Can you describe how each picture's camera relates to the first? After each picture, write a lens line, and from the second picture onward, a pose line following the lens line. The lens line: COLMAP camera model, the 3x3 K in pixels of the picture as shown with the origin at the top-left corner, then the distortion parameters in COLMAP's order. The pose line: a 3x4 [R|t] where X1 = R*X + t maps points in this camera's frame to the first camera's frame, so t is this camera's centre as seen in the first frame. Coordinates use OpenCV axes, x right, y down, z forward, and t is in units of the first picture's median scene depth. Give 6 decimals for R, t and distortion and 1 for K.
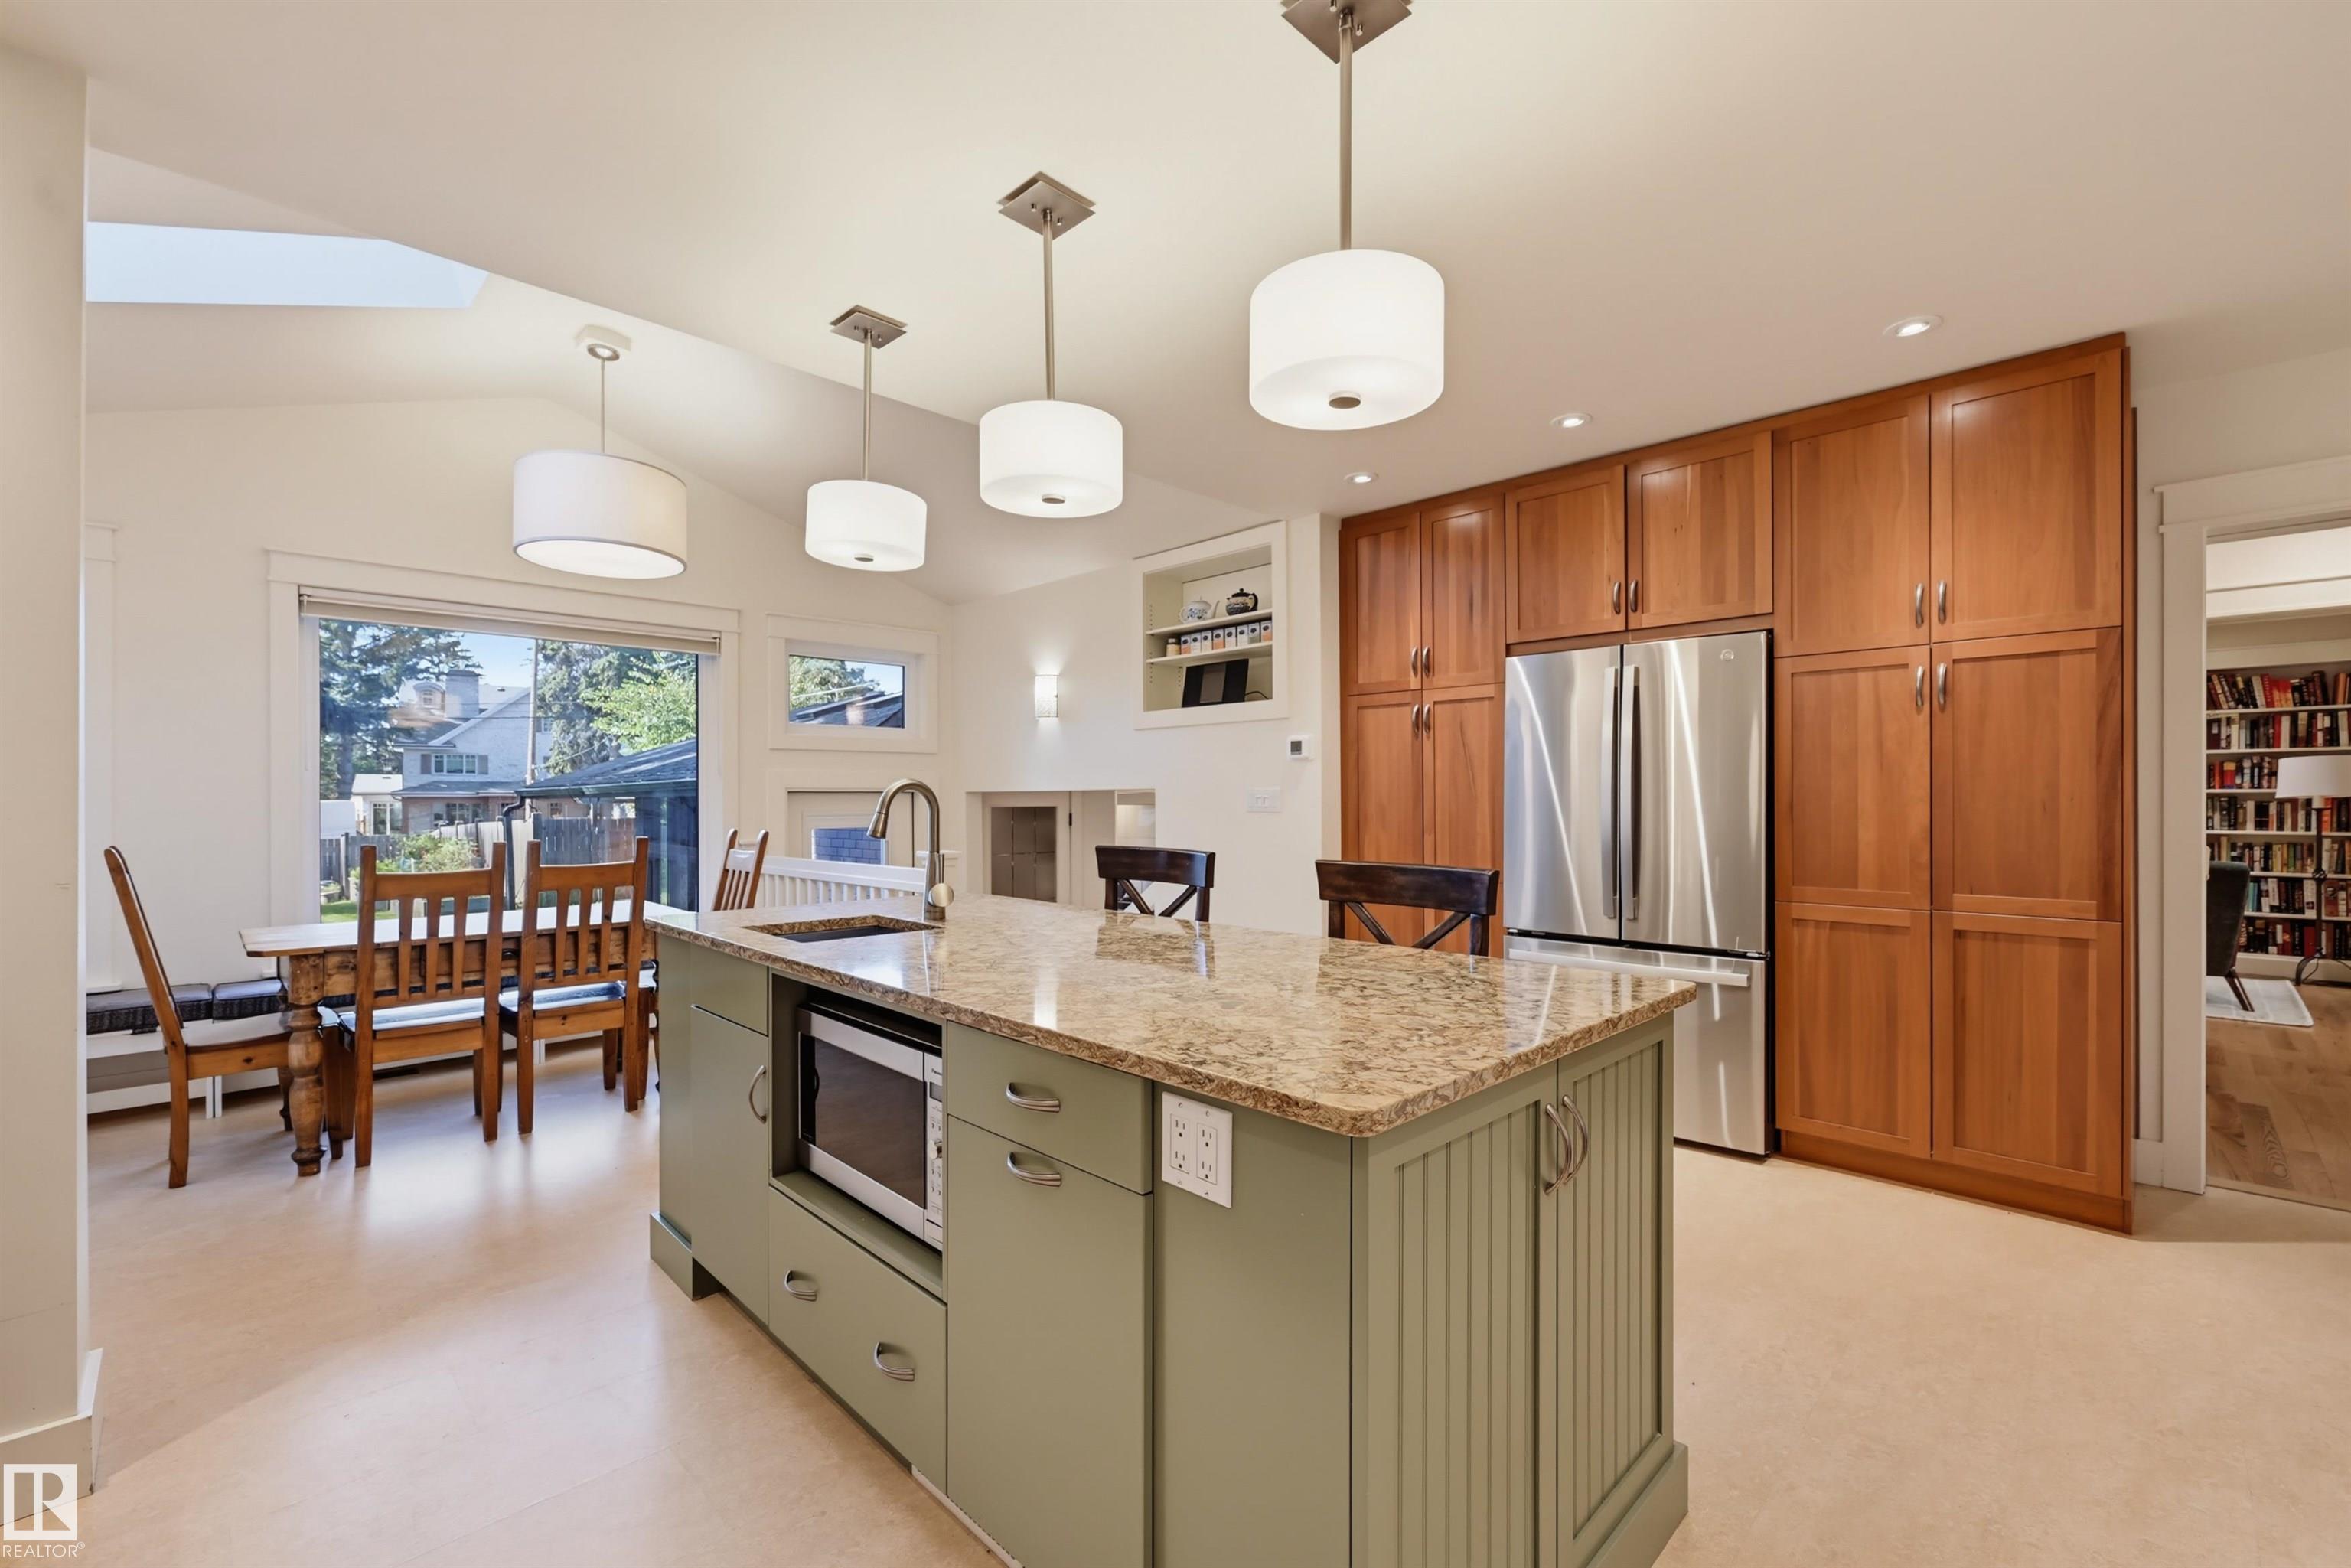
lens RADIAL K [[991.5, 0, 1175.5], [0, 991.5, 798.8], [0, 0, 1]] dist [0.000423, -0.000496]
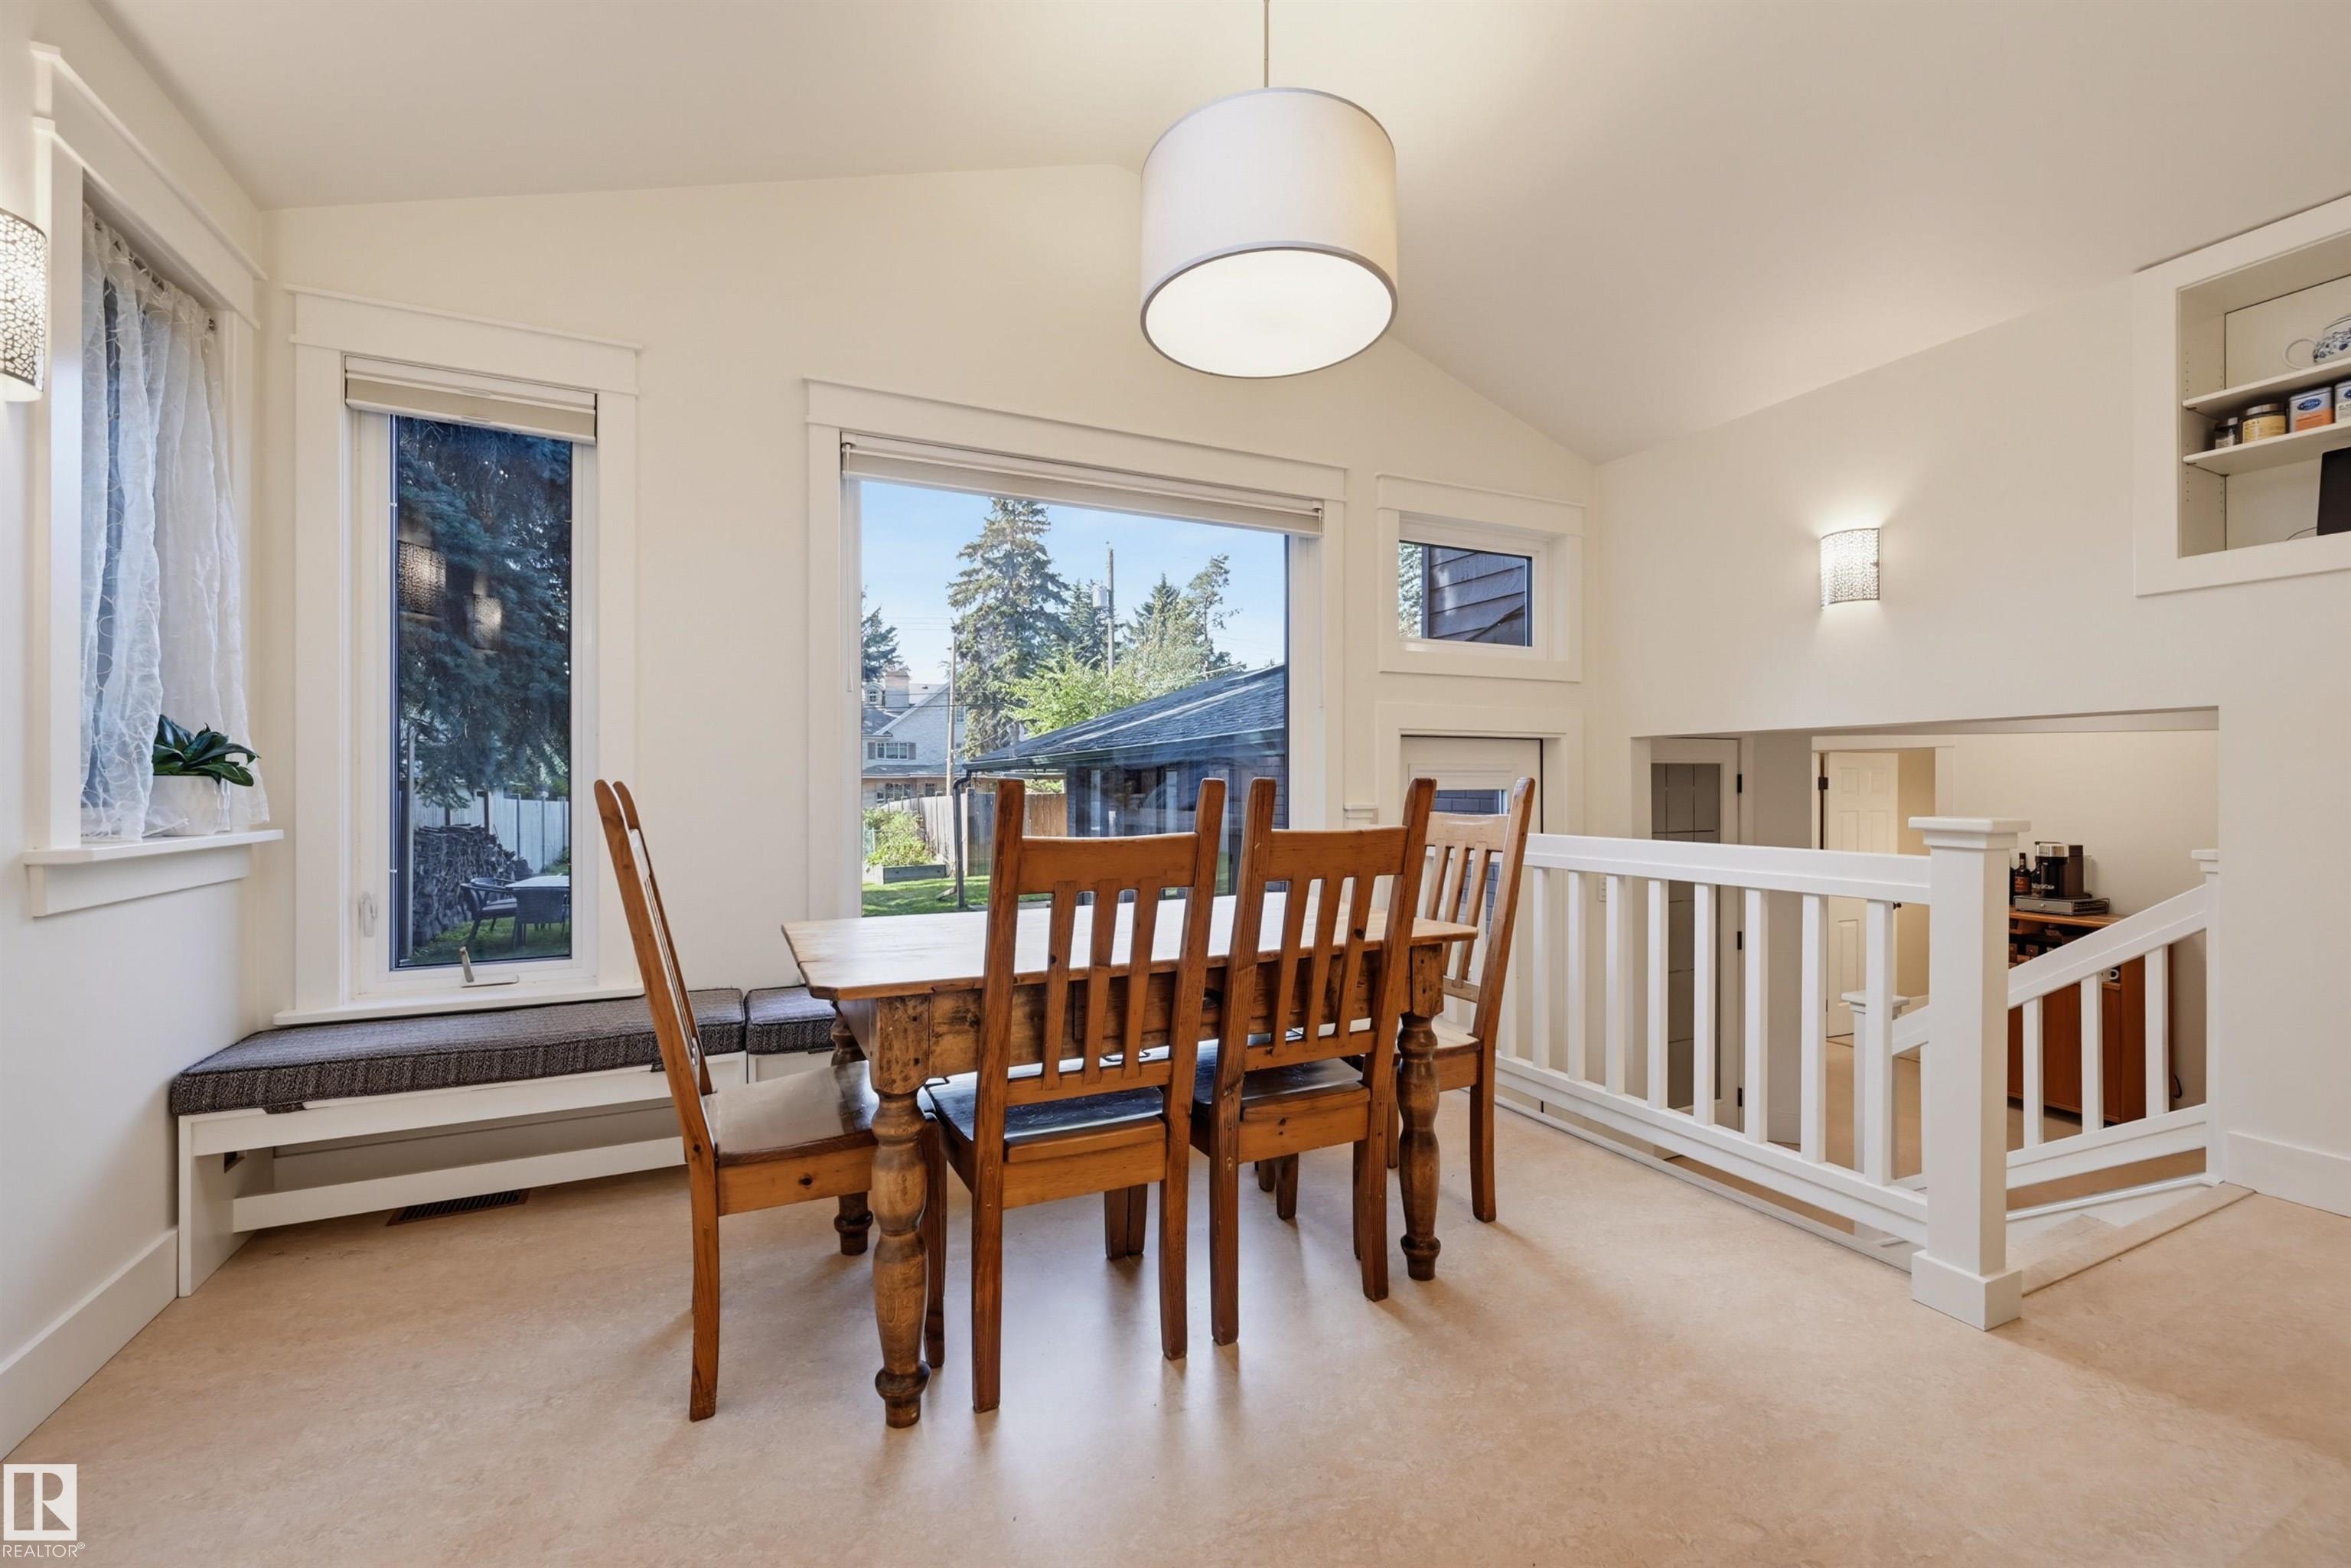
lens RADIAL K [[946.6, 0, 1163.9], [0, 946.6, 781.8], [0, 0, 1]] dist [-0.000275, 0.000044]
pose [[0.942808, 0.001151, -0.333335, -0.364427], [-0.001921, 0.999996, -0.001982, 0.030335], [0.333332, 0.002509, 0.942806, 0.363495]]
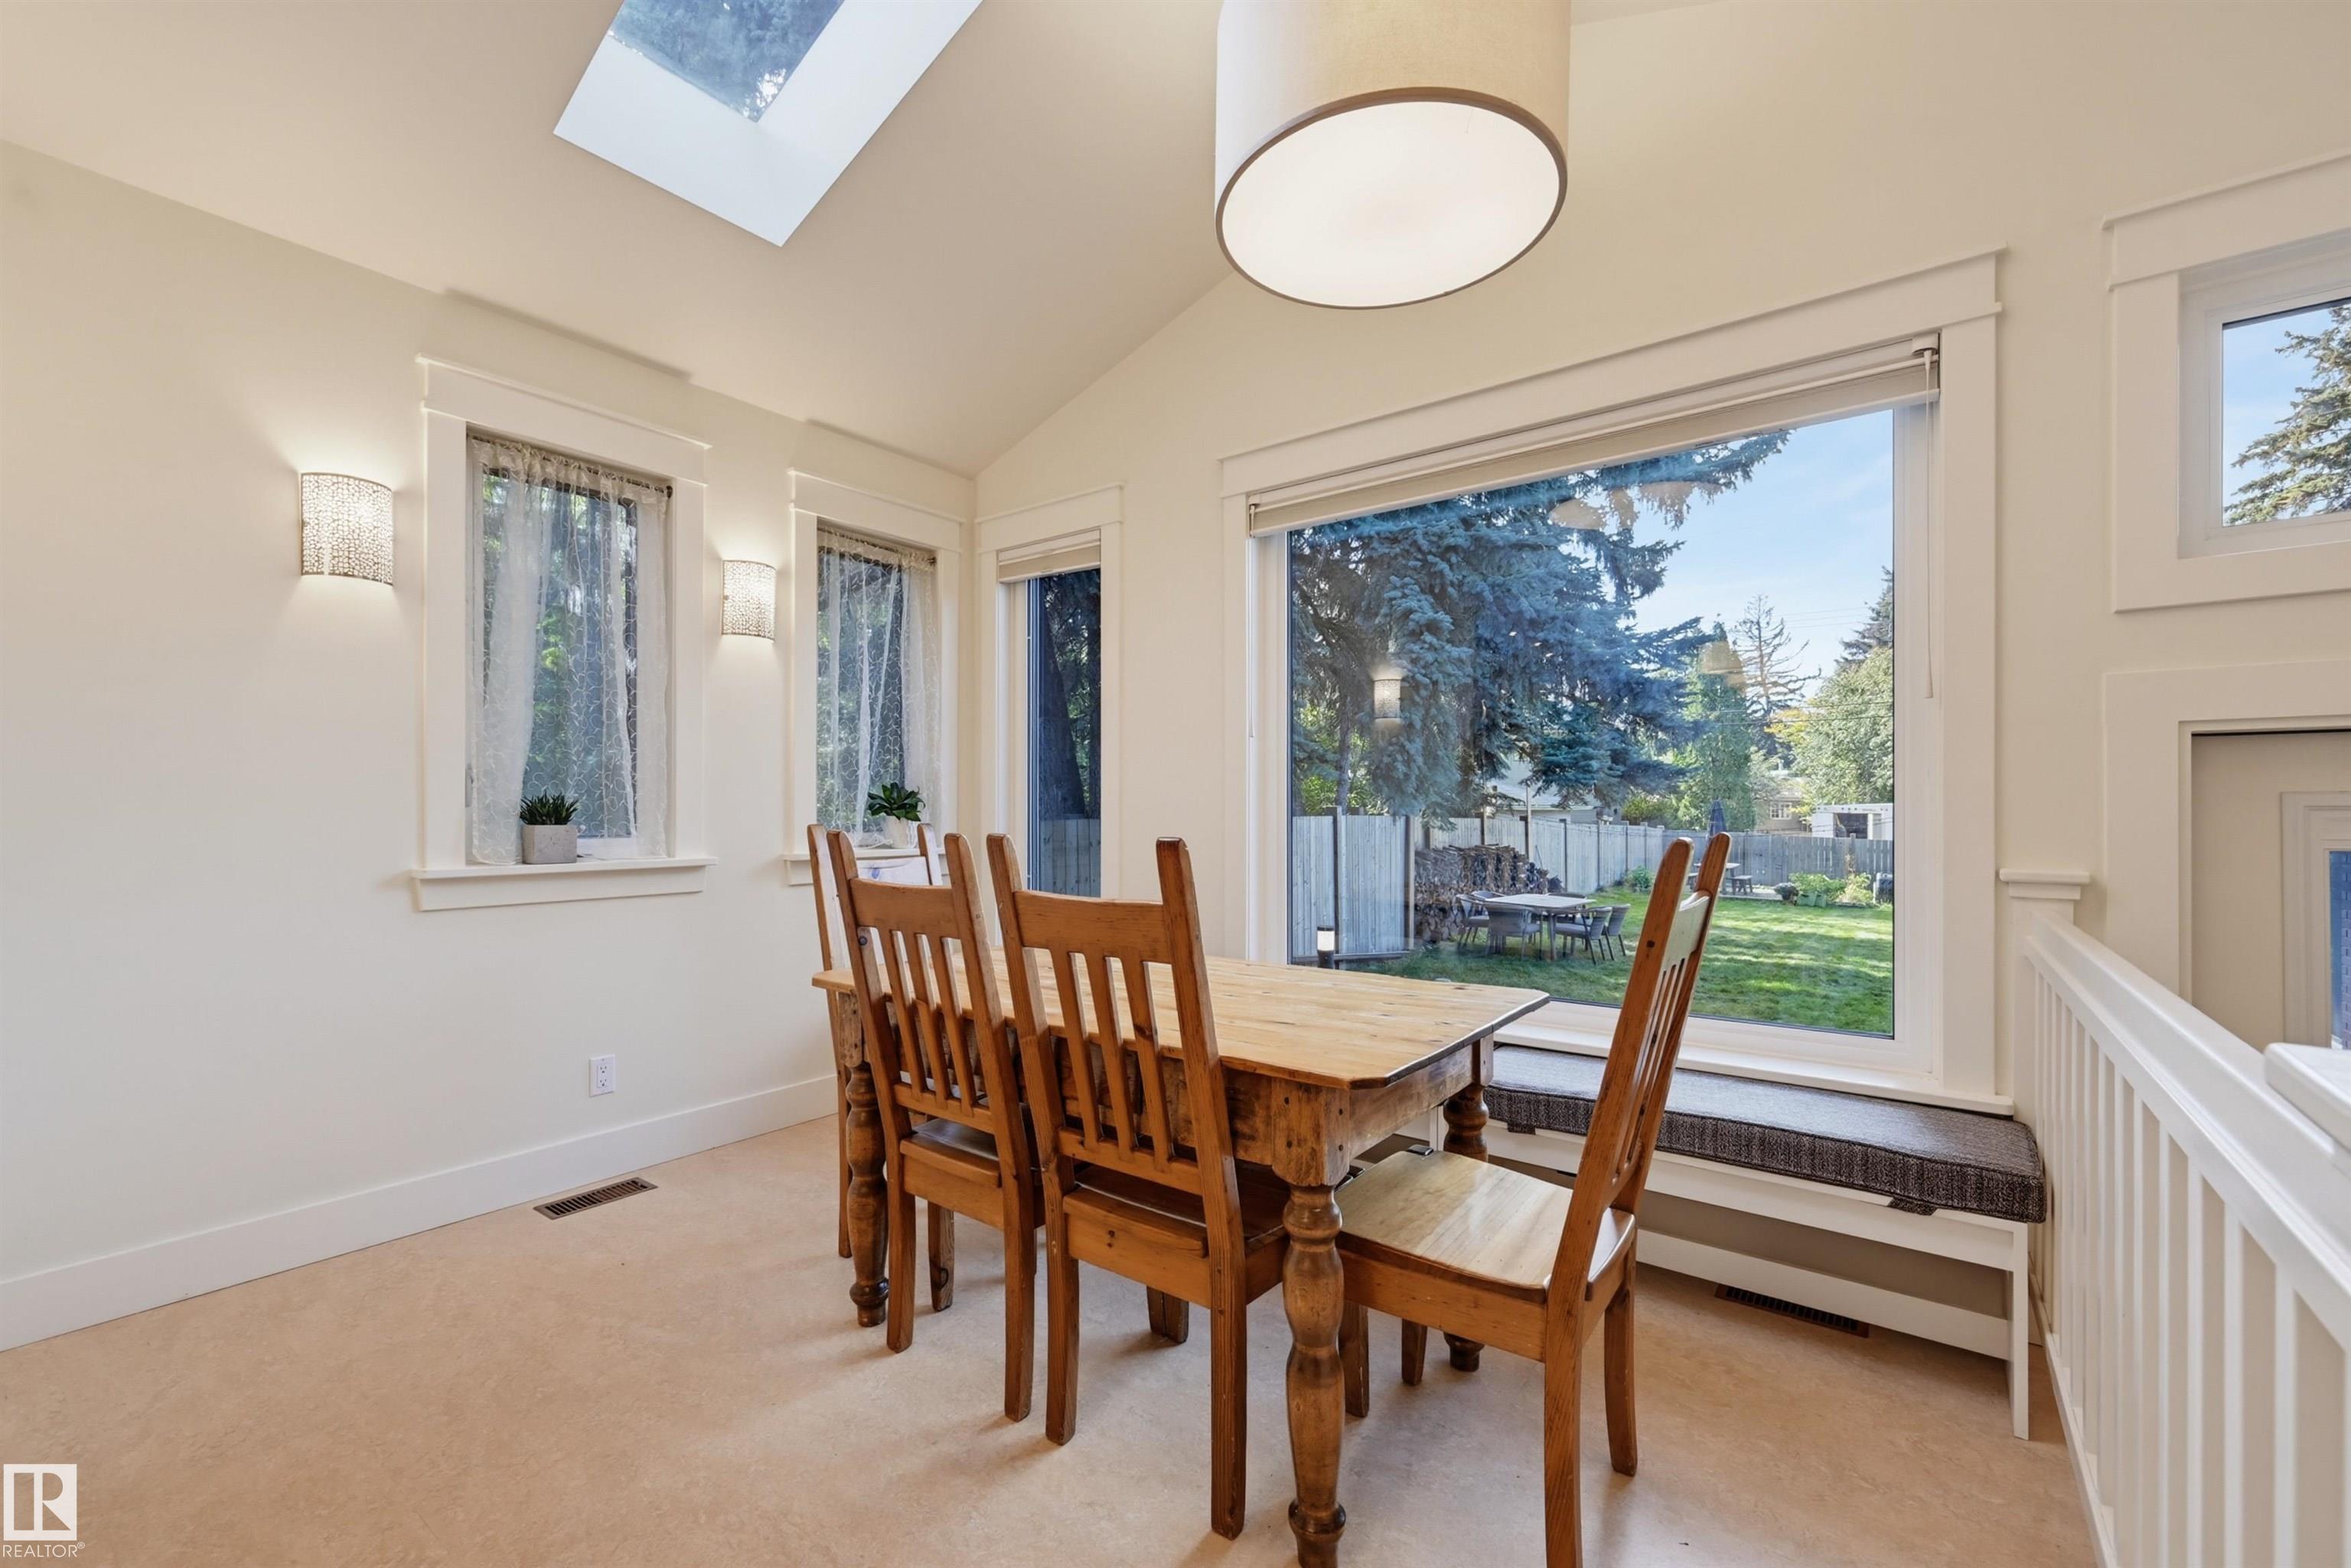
lens RADIAL K [[962.7, 0, 1173.0], [0, 962.7, 805.3], [0, 0, 1]] dist [0.000050, -0.000040]
pose [[0.141308, 0.001759, -0.989964, -0.131129], [0.000314, 0.999998, 0.001822, 0.018925], [0.989966, -0.000568, 0.141307, 0.691316]]
